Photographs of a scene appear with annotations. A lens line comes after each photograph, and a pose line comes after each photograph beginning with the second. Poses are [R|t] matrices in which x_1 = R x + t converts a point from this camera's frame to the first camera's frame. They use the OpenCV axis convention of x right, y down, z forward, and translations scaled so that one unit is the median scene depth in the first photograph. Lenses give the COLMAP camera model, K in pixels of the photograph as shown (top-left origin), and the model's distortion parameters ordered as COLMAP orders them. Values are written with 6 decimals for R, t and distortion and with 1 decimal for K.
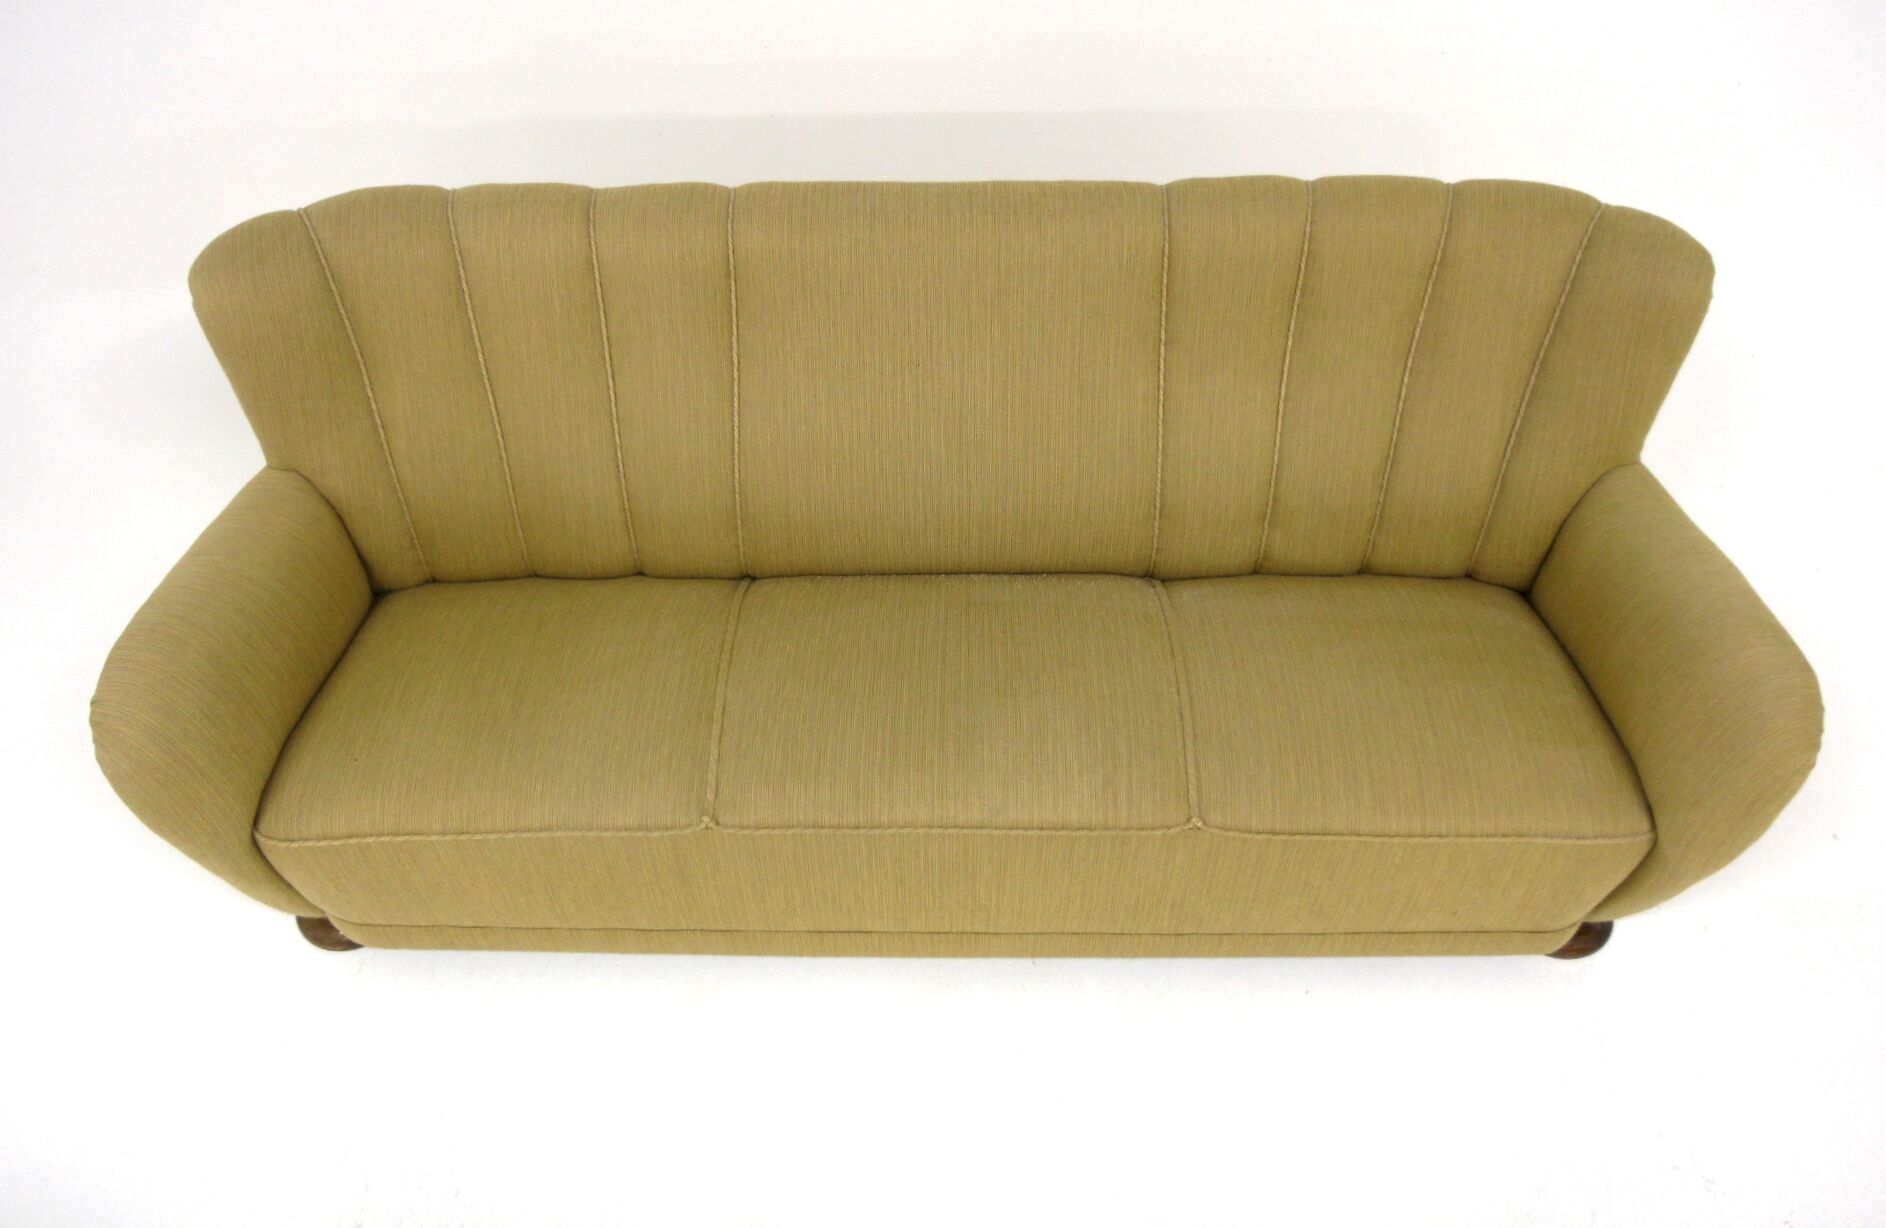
lens RADIAL K [[1516.0, 0, 949.1], [0, 1516.0, 608.3], [0, 0, 1]] dist [-0.092829, 0.017071]
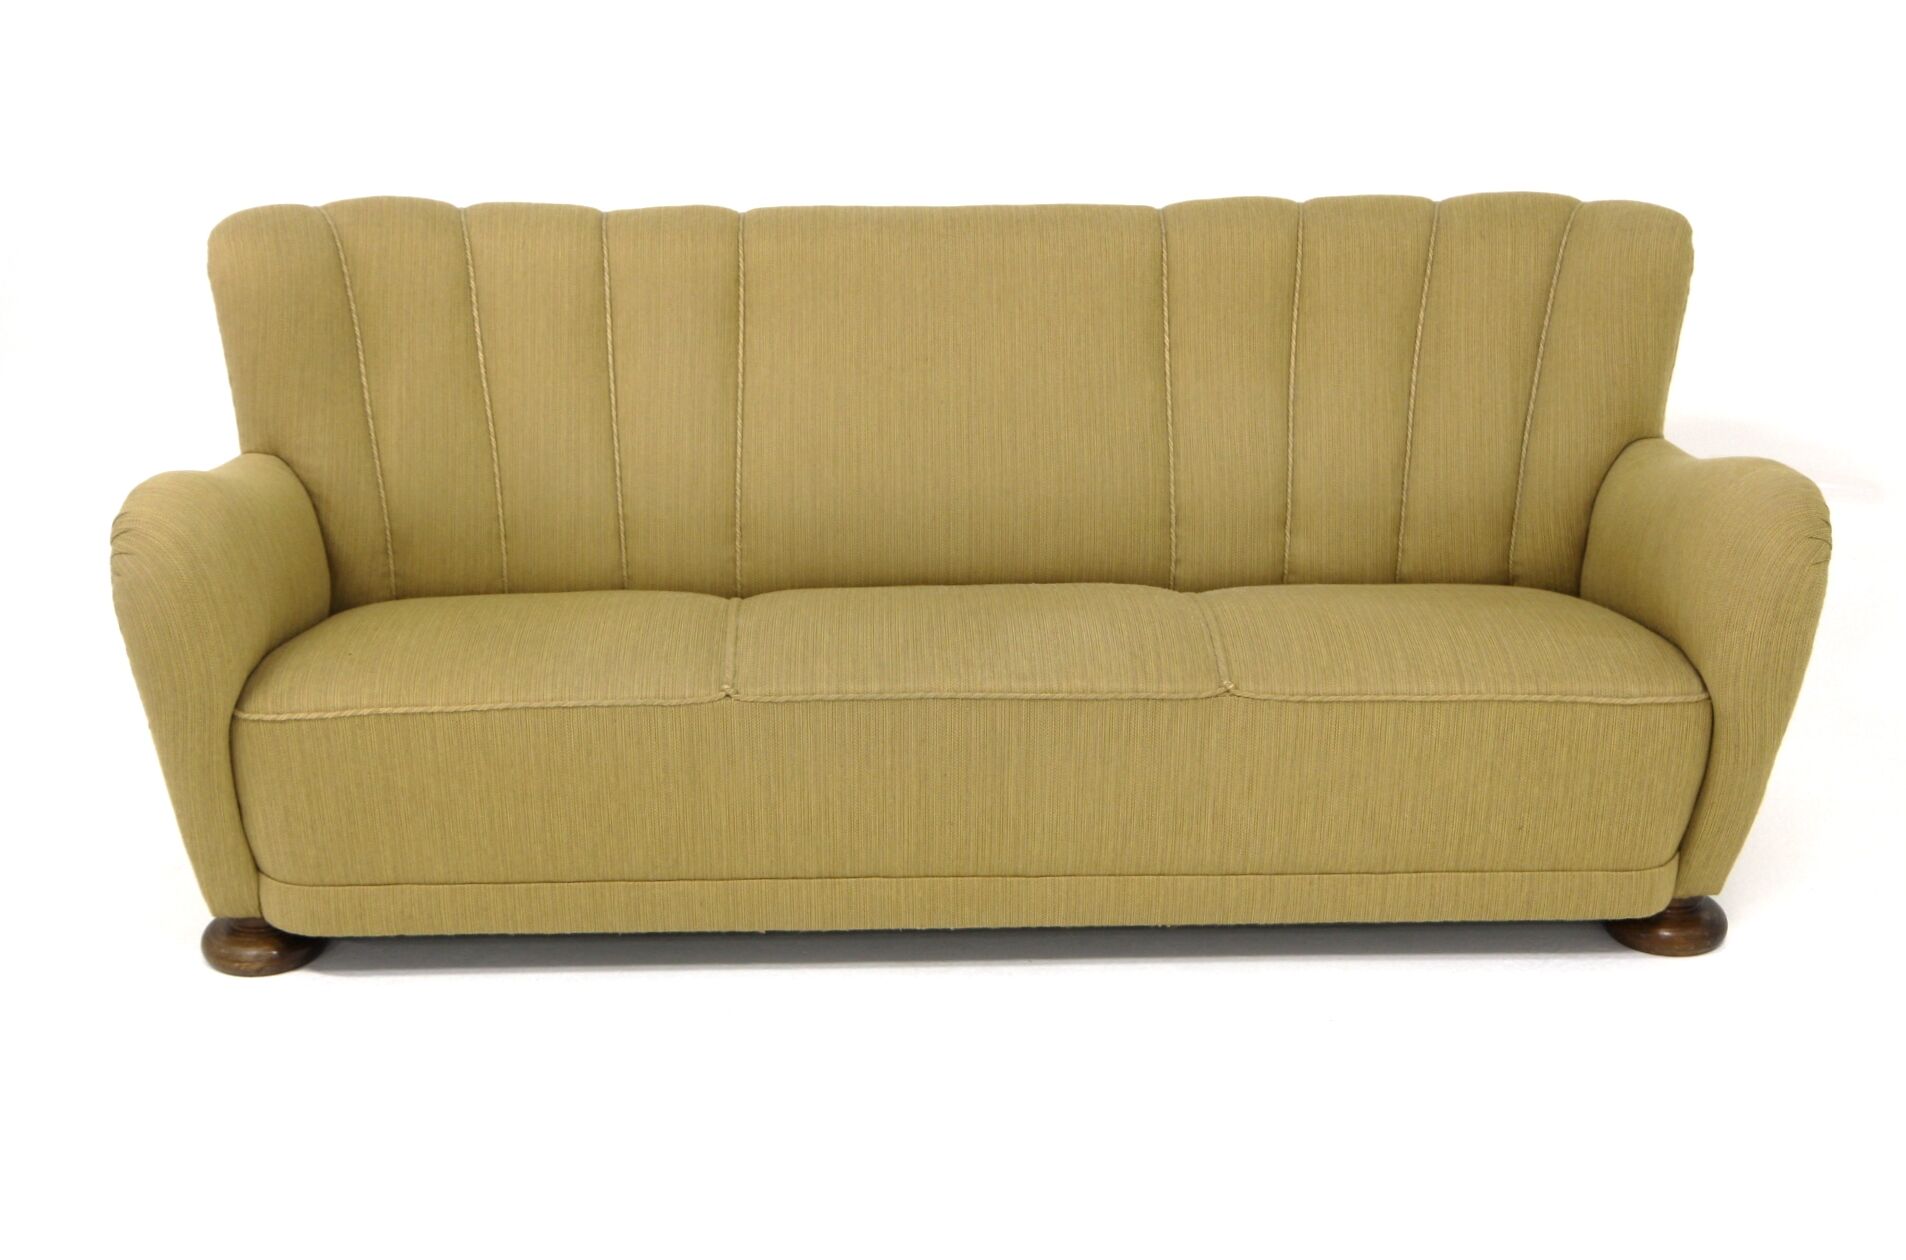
lens RADIAL K [[2633.6, 0, 950.6], [0, 2633.6, 630.9], [0, 0, 1]] dist [0.063971, 0.000000]
pose [[0.998965, -0.005224, 0.045181, -0.083887], [0.025054, 0.892274, -0.450799, 0.788051], [-0.037959, 0.451464, 0.891481, -0.480981]]
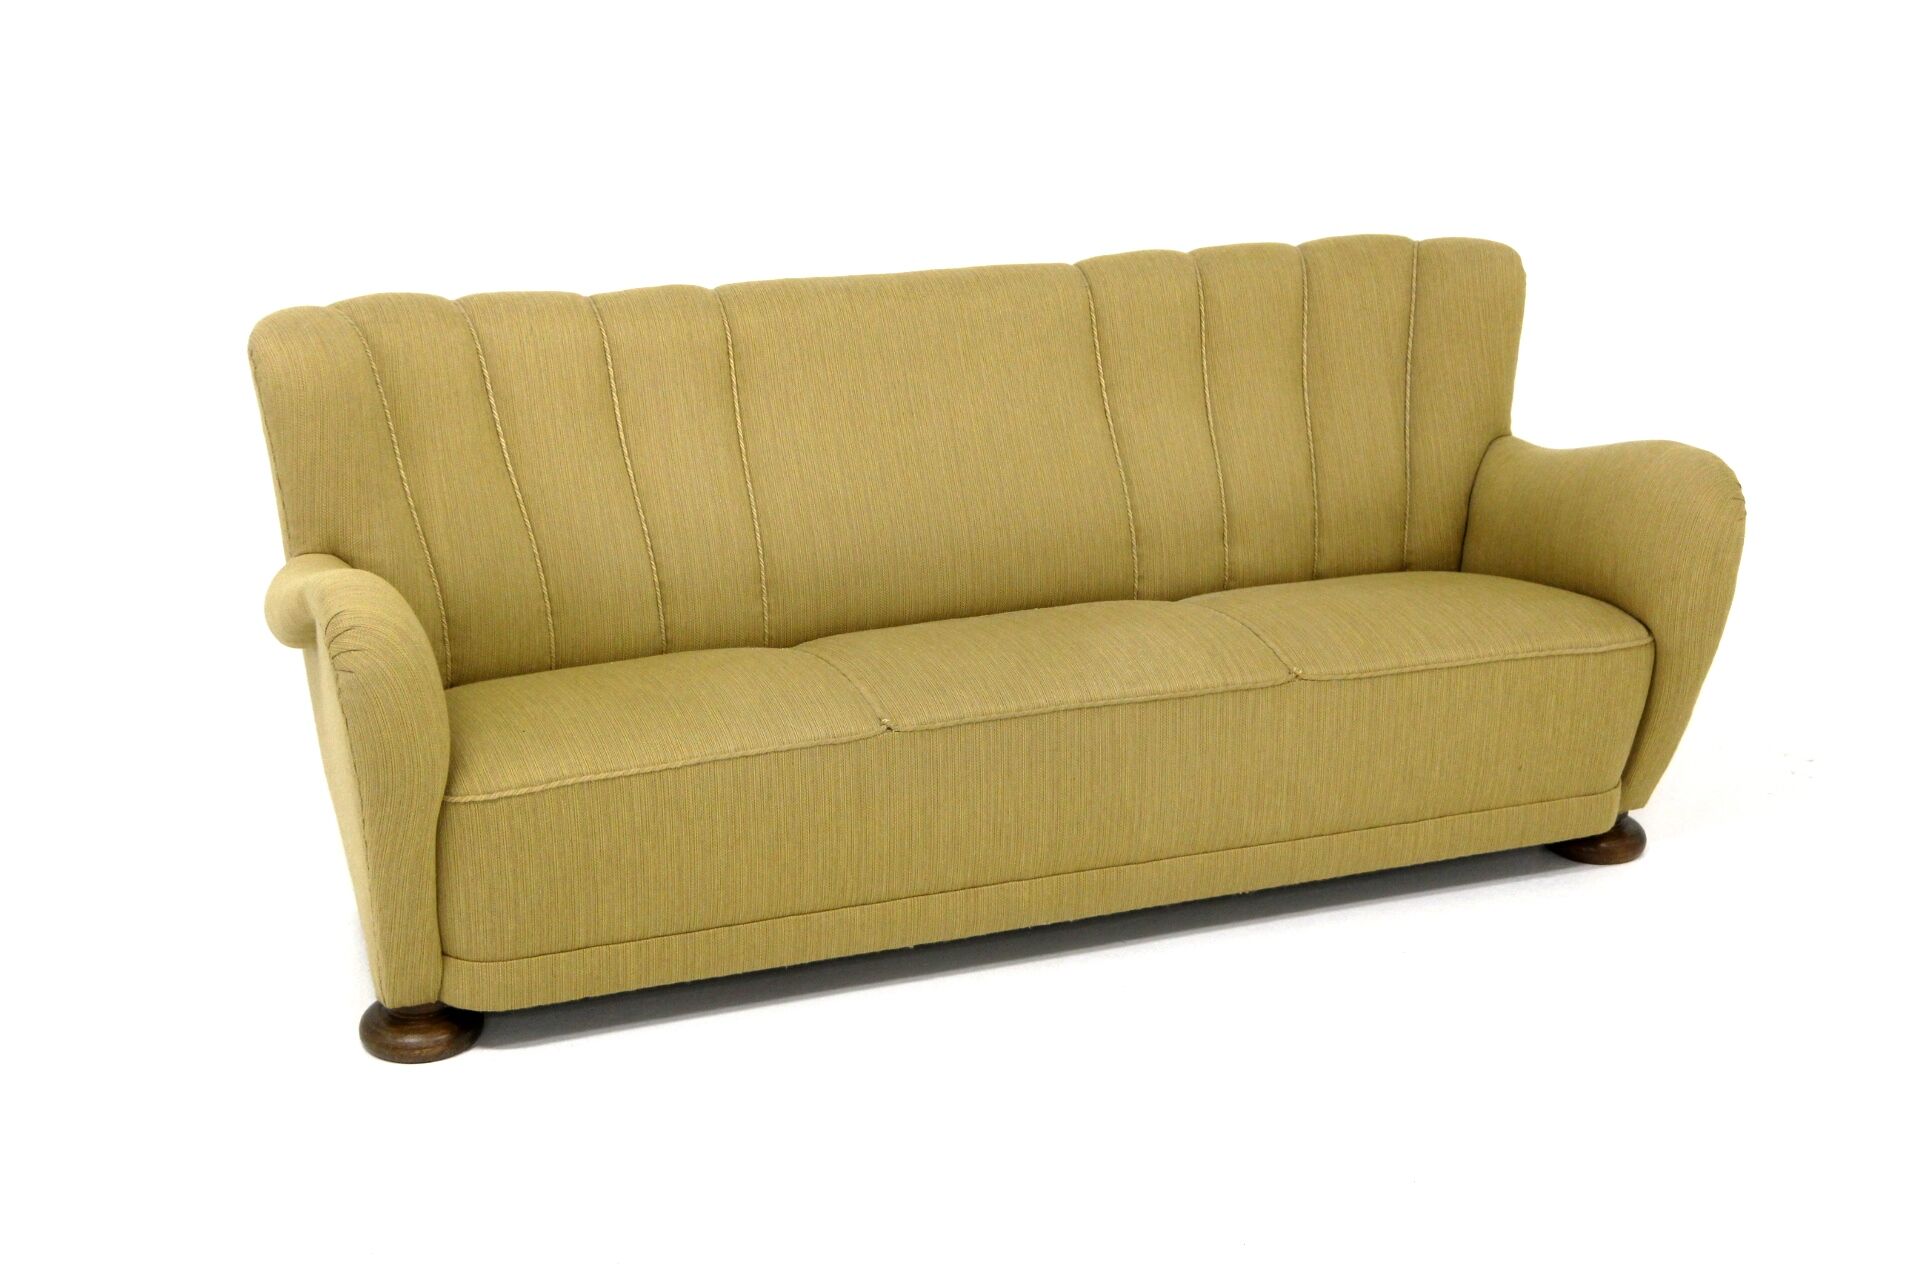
lens RADIAL K [[2642.5, 0, 956.4], [0, 2642.5, 643.7], [0, 0, 1]] dist [0.050767, 0.000000]
pose [[0.922263, -0.104009, 0.372308, -0.714108], [0.268760, 0.864781, -0.424171, 0.795743], [-0.277847, 0.491259, 0.825509, -0.498146]]
